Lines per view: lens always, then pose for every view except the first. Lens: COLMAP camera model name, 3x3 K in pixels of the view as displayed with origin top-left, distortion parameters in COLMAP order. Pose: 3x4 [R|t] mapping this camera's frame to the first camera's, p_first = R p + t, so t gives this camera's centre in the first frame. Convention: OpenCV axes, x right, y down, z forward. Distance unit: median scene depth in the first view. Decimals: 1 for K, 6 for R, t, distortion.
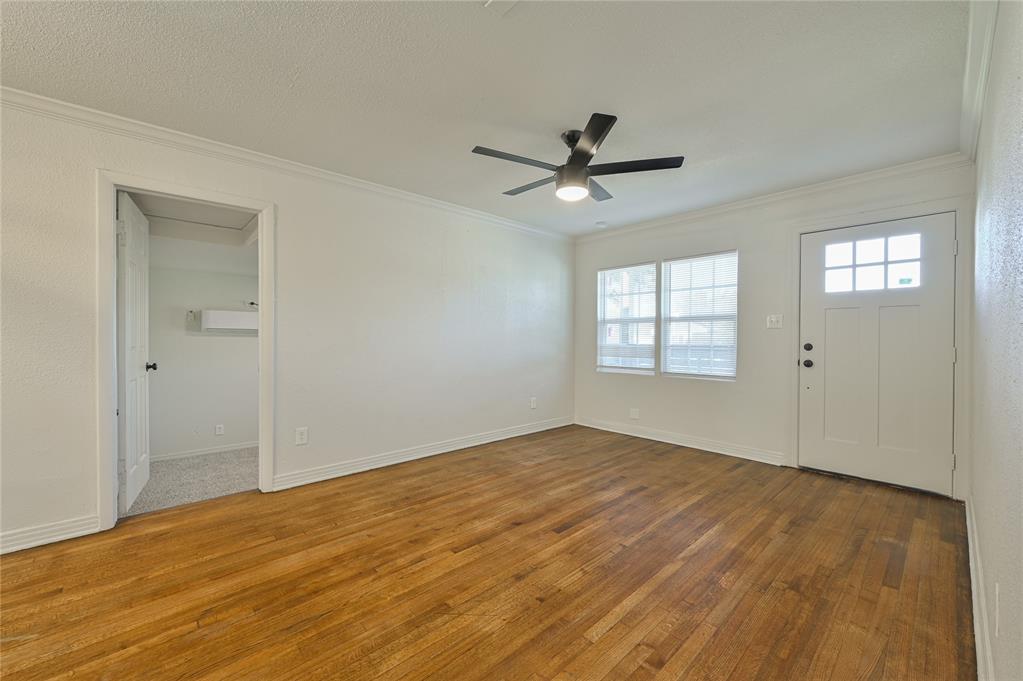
lens RADIAL K [[406.1, 0, 513.9], [0, 406.1, 340.4], [0, 0, 1]] dist [-0.002474, 0.000973]
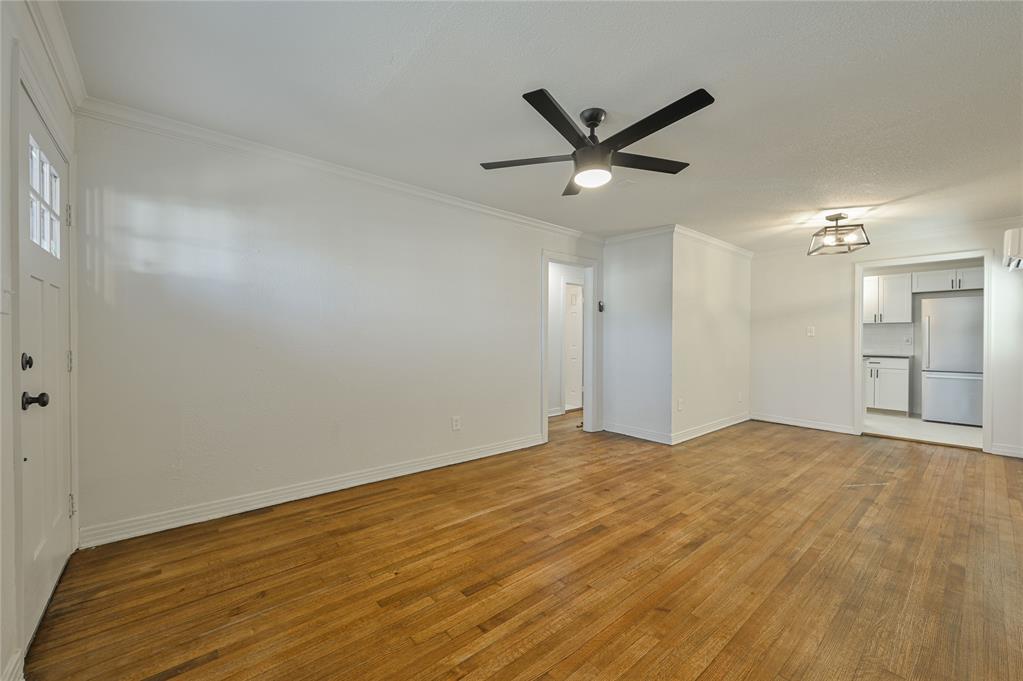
lens RADIAL K [[406.1, 0, 513.4], [0, 406.1, 337.9], [0, 0, 1]] dist [-0.002474, 0.000973]
pose [[-0.999218, -0.009098, 0.038490, 0.234522], [-0.008750, 0.999919, 0.009211, -0.019555], [-0.038571, 0.008867, -0.999217, 1.601016]]
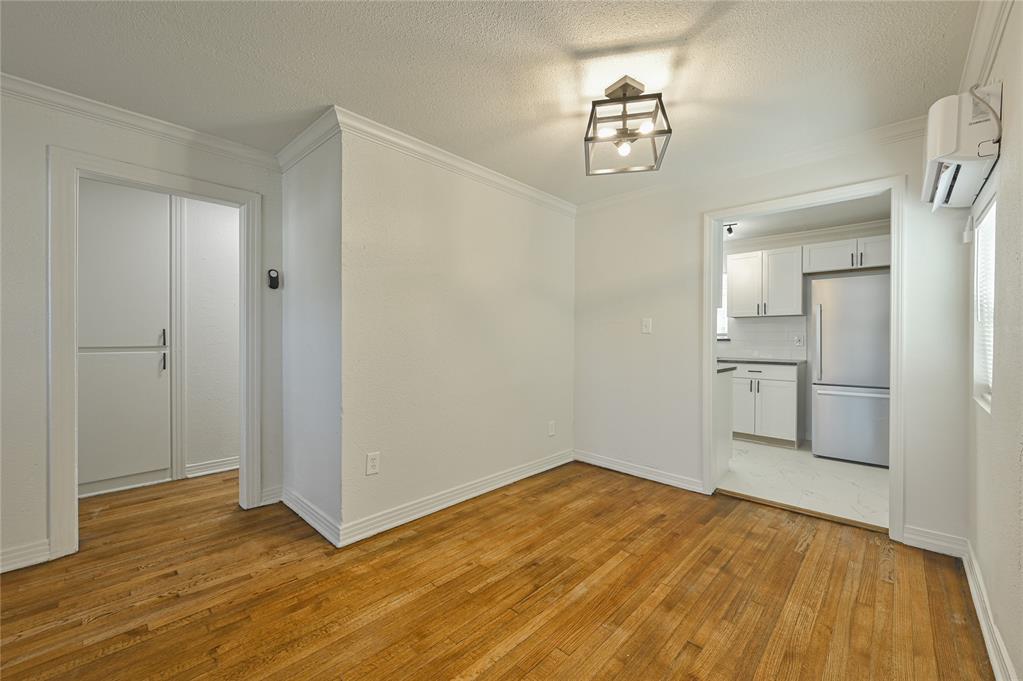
lens RADIAL K [[406.1, 0, 516.2], [0, 406.1, 338.9], [0, 0, 1]] dist [-0.002474, 0.000973]
pose [[-0.997432, -0.008788, -0.071072, -0.552978], [-0.009527, 0.999904, 0.010064, -0.014512], [0.070976, 0.010715, -0.997420, 0.873595]]
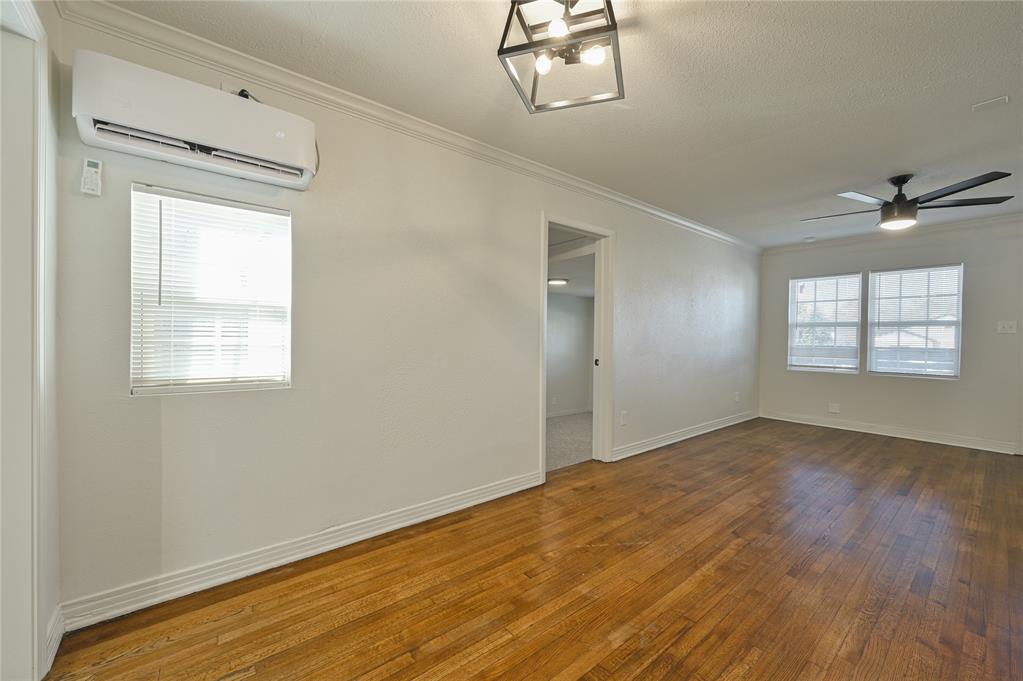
lens RADIAL K [[406.1, 0, 512.0], [0, 406.1, 338.4], [0, 0, 1]] dist [-0.002474, 0.000973]
pose [[0.998096, 0.009071, -0.061015, -0.804114], [-0.009206, 0.999956, -0.001941, -0.001384], [0.060995, 0.002499, 0.998135, -0.258043]]
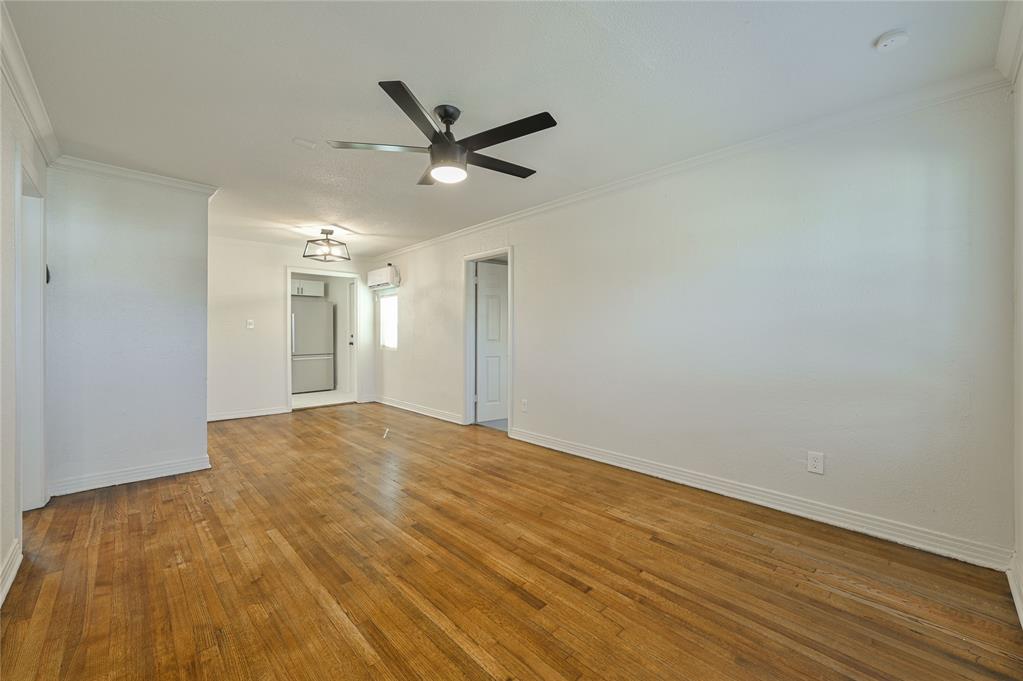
lens RADIAL K [[406.1, 0, 517.7], [0, 406.1, 336.3], [0, 0, 1]] dist [-0.002474, 0.000973]
pose [[0.023011, 0.007617, -0.999706, 0.883252], [-0.009315, 0.999929, 0.007405, -0.013337], [0.999692, 0.009142, 0.023080, 0.958937]]
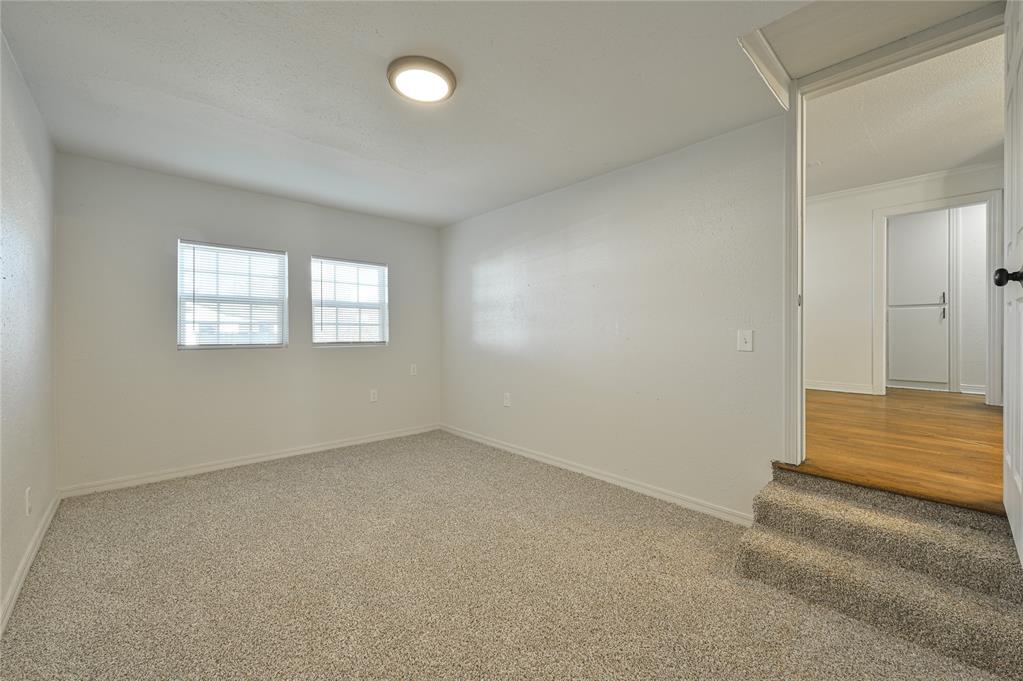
lens RADIAL K [[406.1, 0, 515.0], [0, 406.1, 334.1], [0, 0, 1]] dist [-0.002474, 0.000973]
pose [[-0.011653, -0.011201, 0.999869, -1.339471], [0.012661, 0.999855, 0.011348, 0.108980], [-0.999852, 0.012791, -0.011509, 1.512756]]
